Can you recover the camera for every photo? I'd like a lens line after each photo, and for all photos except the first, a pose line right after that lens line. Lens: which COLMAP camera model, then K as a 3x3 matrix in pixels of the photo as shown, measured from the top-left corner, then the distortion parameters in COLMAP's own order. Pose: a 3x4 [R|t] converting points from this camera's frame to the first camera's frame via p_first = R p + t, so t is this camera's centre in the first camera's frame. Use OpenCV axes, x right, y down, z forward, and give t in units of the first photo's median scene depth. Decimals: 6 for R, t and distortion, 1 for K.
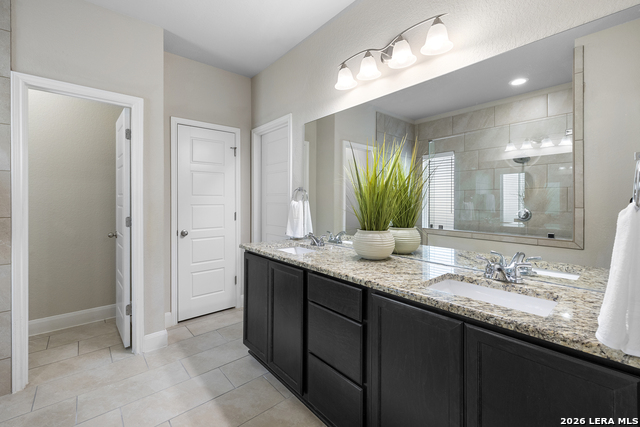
lens RADIAL K [[273.2, 0, 316.9], [0, 273.2, 201.1], [0, 0, 1]] dist [-0.000271, 0.000407]
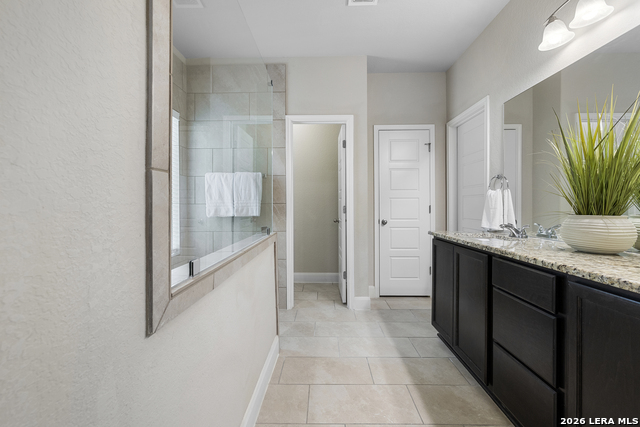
lens RADIAL K [[273.2, 0, 320.2], [0, 273.2, 210.8], [0, 0, 1]] dist [-0.000271, 0.000407]
pose [[0.744437, 0.005203, -0.667673, 0.123074], [0.000930, 0.999961, 0.008829, 0.073466], [0.667692, -0.007193, 0.744403, -0.085057]]
